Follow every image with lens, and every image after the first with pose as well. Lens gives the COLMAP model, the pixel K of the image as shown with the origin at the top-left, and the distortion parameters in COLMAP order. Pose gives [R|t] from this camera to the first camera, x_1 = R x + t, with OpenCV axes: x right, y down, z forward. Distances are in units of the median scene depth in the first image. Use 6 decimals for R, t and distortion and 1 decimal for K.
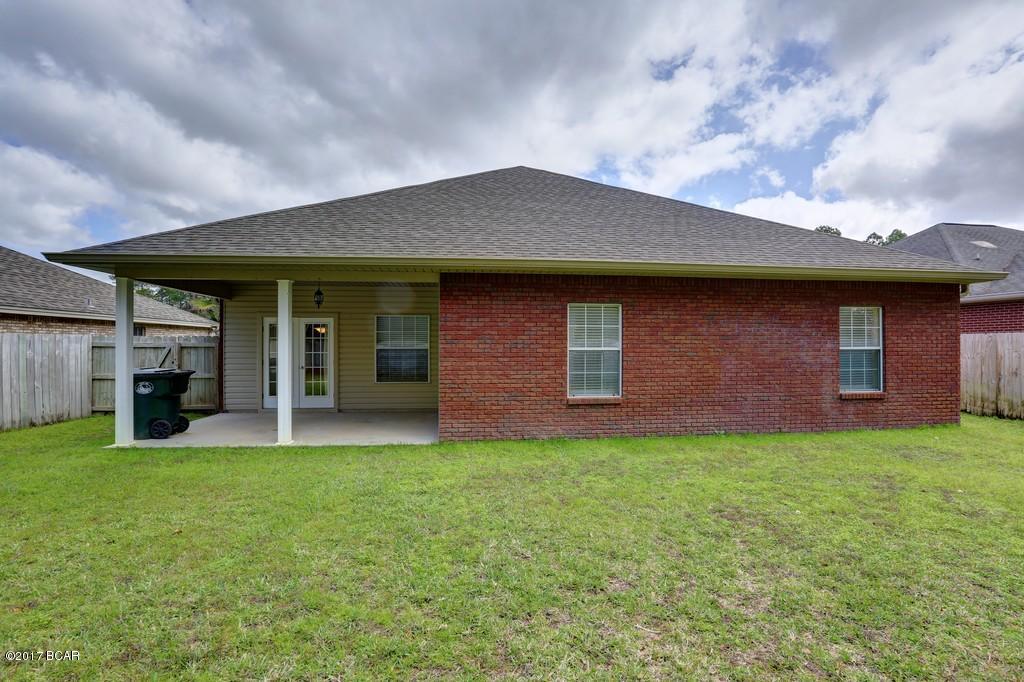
lens RADIAL K [[469.4, 0, 509.9], [0, 469.4, 343.5], [0, 0, 1]] dist [-0.020048, 0.003350]
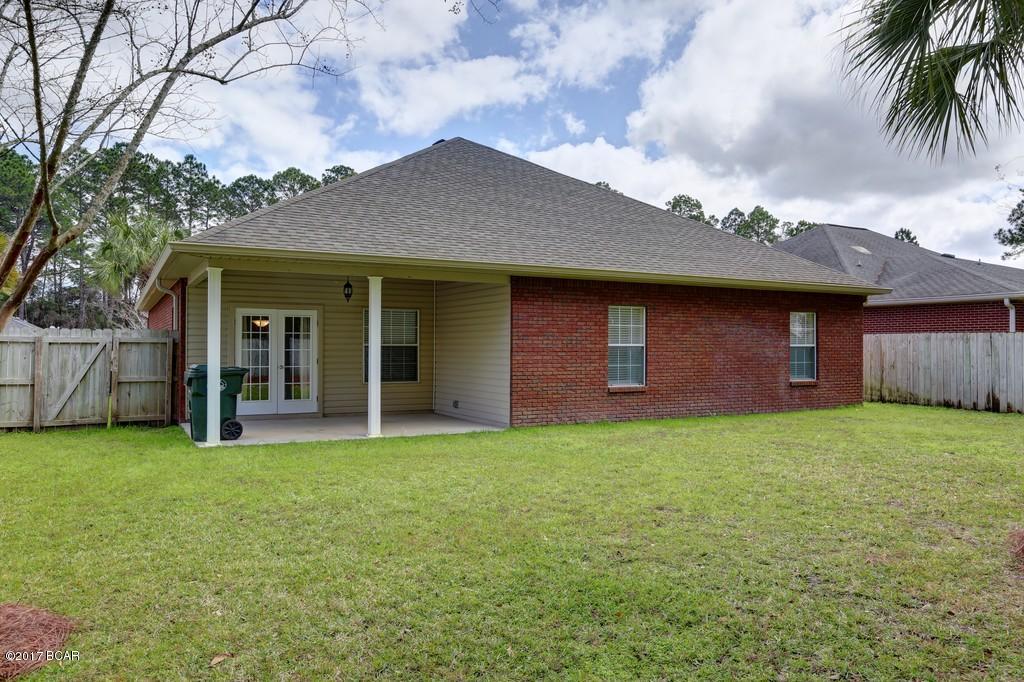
lens RADIAL K [[715.4, 0, 512.7], [0, 715.4, 339.6], [0, 0, 1]] dist [0.001087, -0.001708]
pose [[0.931418, 0.005286, 0.363913, -0.693379], [-0.003553, 0.999979, -0.005429, 0.008197], [-0.363934, 0.003764, 0.931417, -0.526915]]
